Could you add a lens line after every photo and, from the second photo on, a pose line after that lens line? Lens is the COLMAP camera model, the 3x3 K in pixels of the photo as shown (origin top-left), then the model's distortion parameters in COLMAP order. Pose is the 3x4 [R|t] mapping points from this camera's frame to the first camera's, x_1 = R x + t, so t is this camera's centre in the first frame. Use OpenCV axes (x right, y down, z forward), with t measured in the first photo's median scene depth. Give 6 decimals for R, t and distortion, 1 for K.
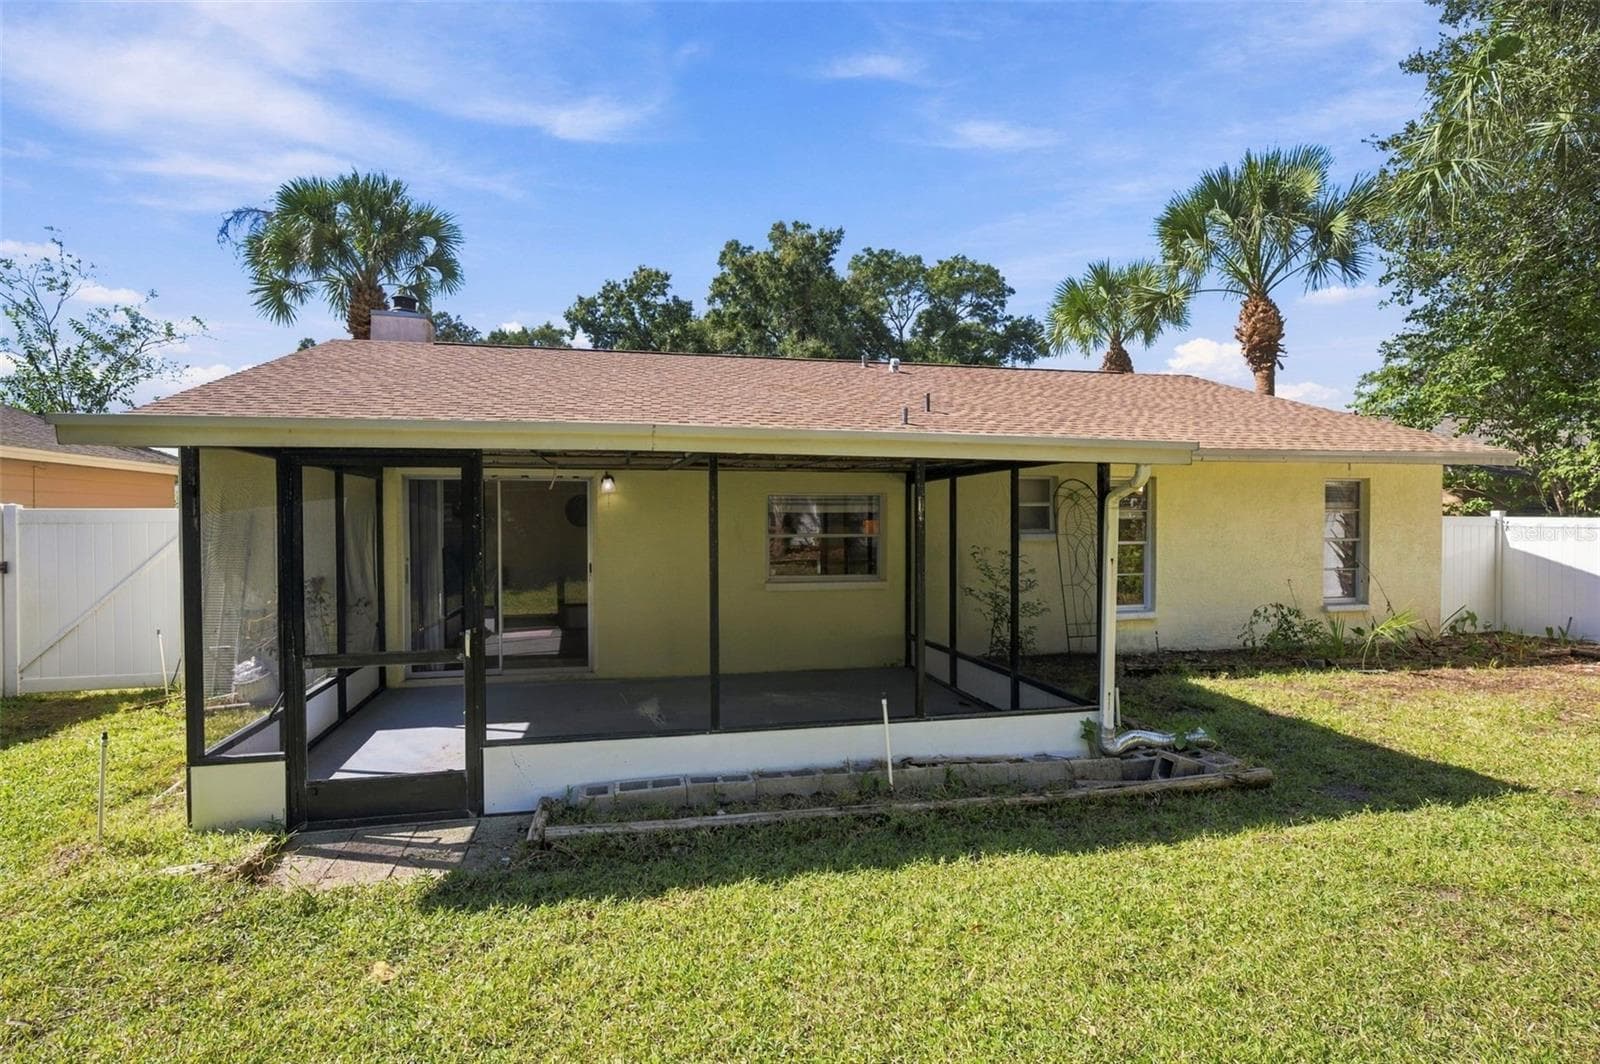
lens RADIAL K [[981.3, 0, 800.0], [0, 981.3, 532.0], [0, 0, 1]] dist [0.000469, -0.000423]
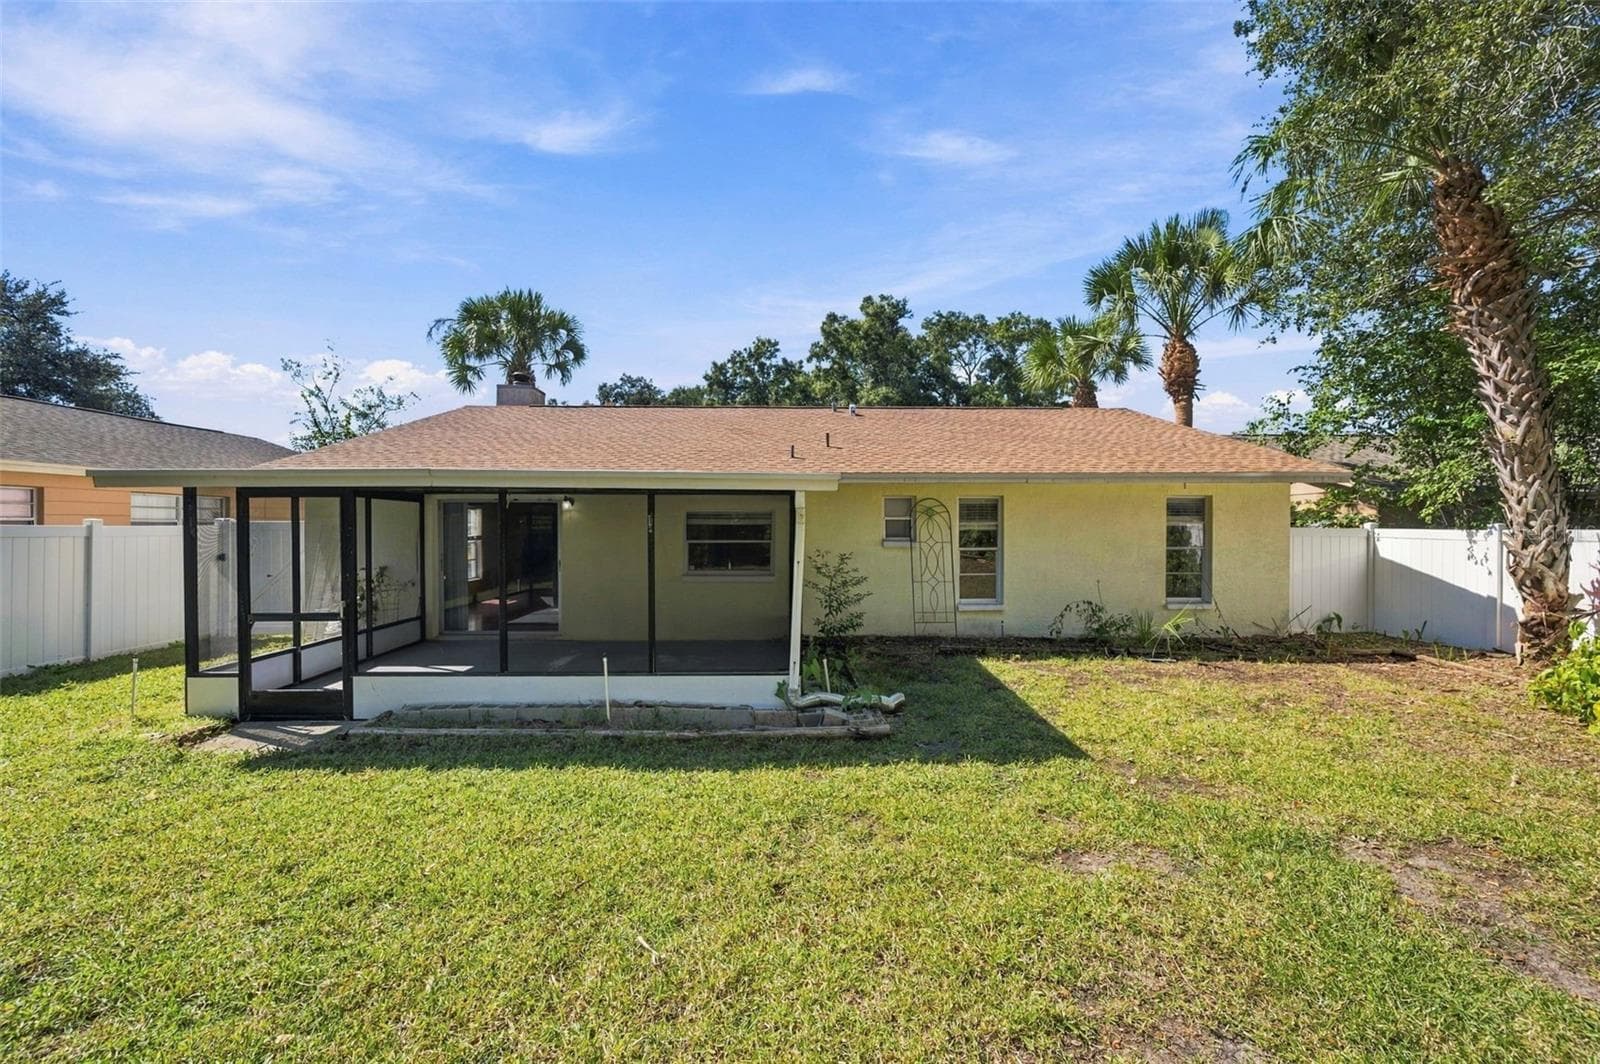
lens RADIAL K [[776.7, 0, 800.0], [0, 776.7, 532.0], [0, 0, 1]] dist [0.000709, -0.000291]
pose [[0.968163, 0.005167, -0.250266, 0.267443], [-0.006441, 0.999970, -0.004273, -0.003561], [0.250237, 0.005749, 0.968168, -0.008155]]
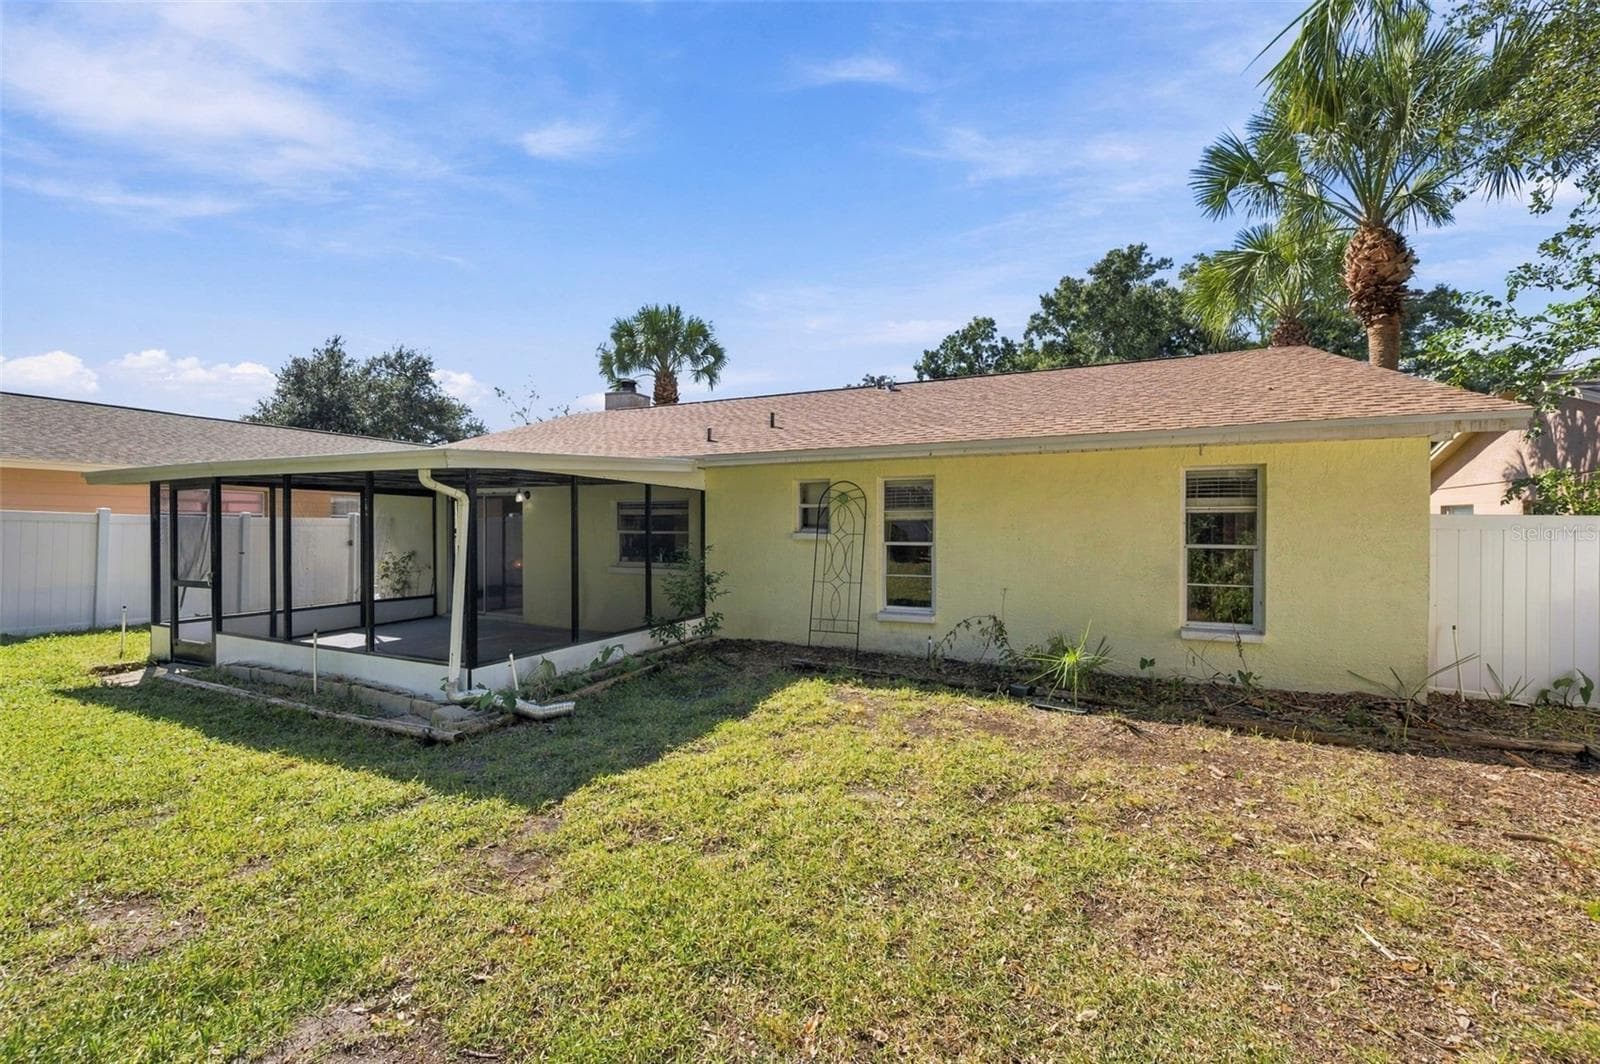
lens RADIAL K [[776.7, 0, 800.0], [0, 776.7, 532.0], [0, 0, 1]] dist [0.000709, -0.000291]
pose [[0.698948, 0.006293, -0.715145, 0.641429], [-0.015534, 0.999859, -0.006385, 0.005412], [0.715004, 0.015572, 0.698947, 0.311709]]
